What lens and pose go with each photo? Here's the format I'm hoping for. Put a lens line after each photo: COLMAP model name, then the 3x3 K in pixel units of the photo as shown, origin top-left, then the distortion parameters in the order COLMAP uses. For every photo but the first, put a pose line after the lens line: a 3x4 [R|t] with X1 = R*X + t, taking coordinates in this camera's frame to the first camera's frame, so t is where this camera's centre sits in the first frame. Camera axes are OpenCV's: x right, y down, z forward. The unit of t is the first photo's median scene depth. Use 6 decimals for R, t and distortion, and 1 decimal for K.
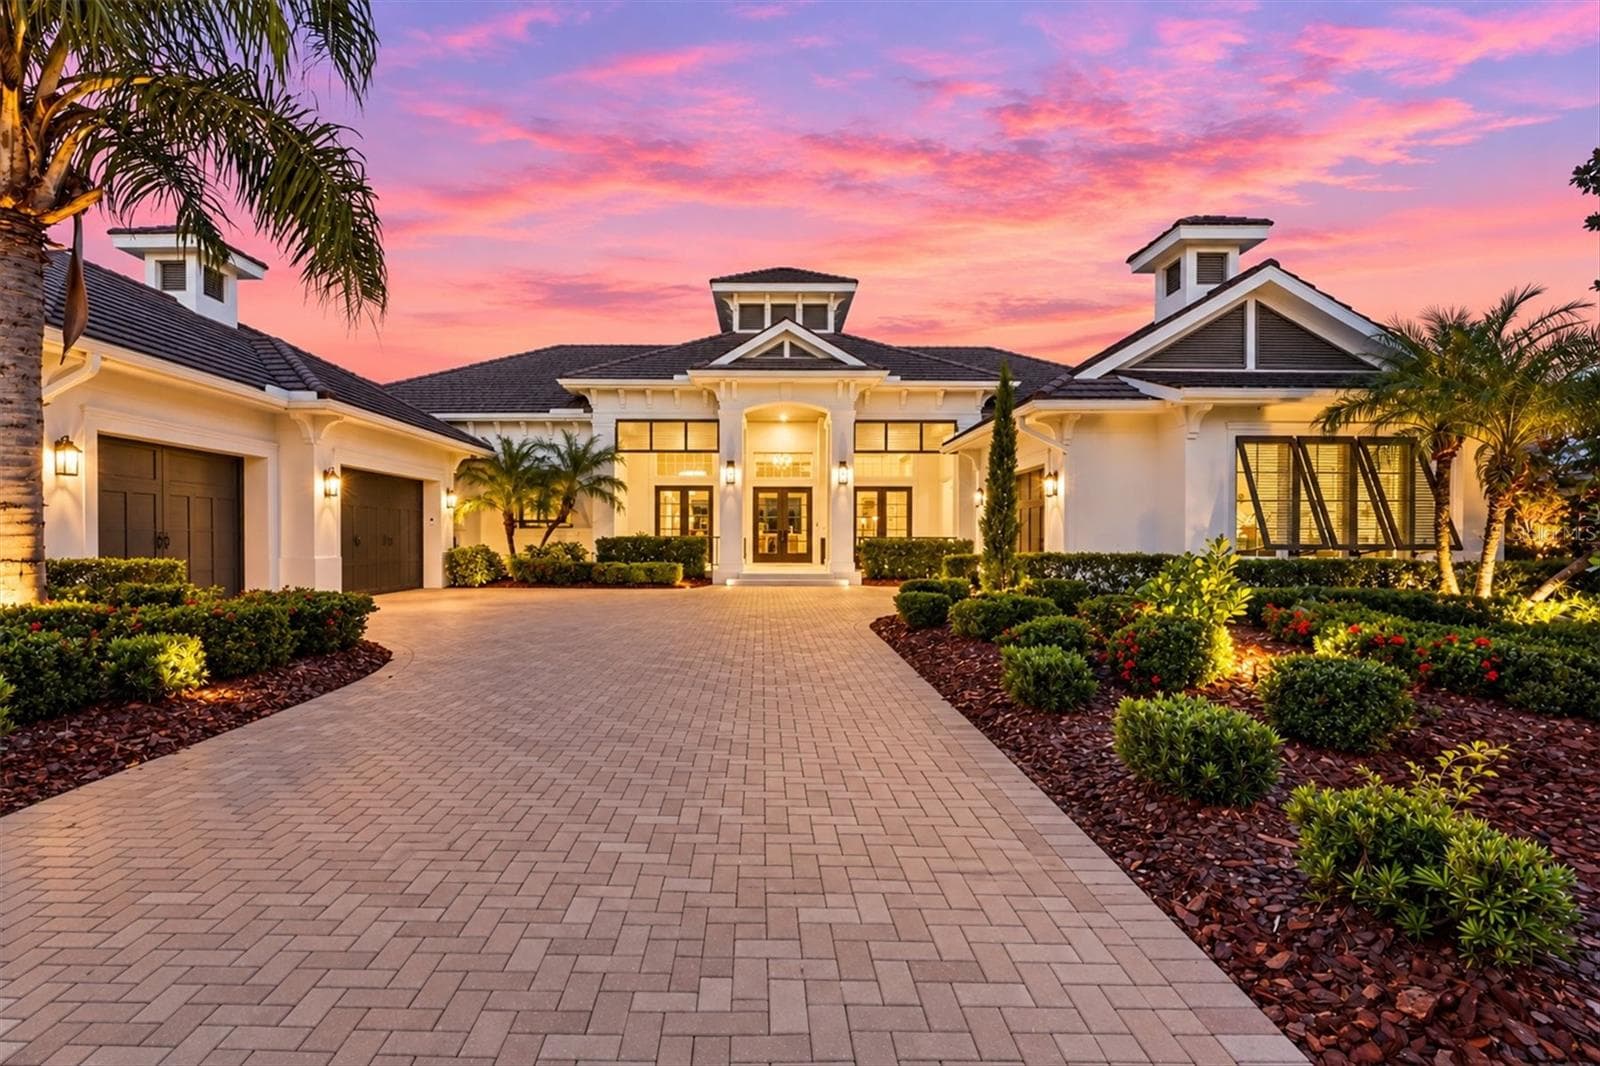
lens RADIAL K [[653.1, 0, 762.5], [0, 653.1, 539.0], [0, 0, 1]] dist [-0.002043, -0.000064]
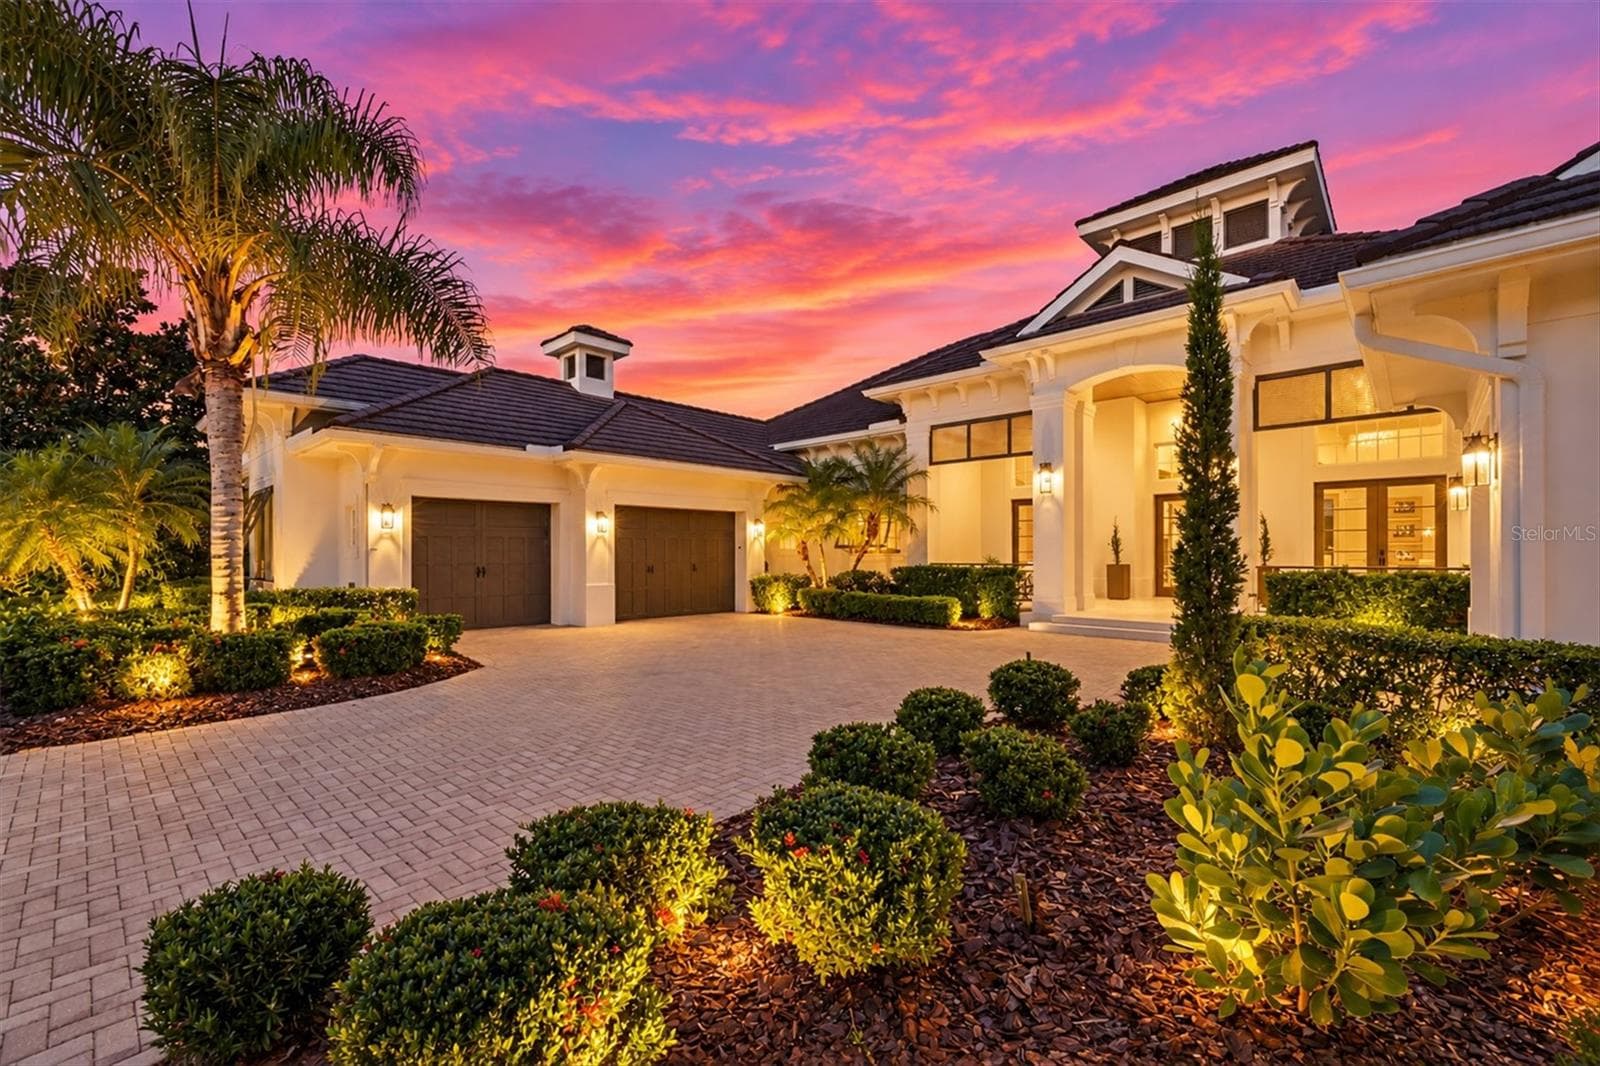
lens RADIAL K [[666.4, 0, 801.6], [0, 666.4, 587.6], [0, 0, 1]] dist [-0.002062, -0.000292]
pose [[0.737981, 0.020286, -0.674517, 0.269030], [0.011899, 0.999001, 0.043064, -0.009327], [0.674717, -0.039807, 0.737002, 0.235317]]
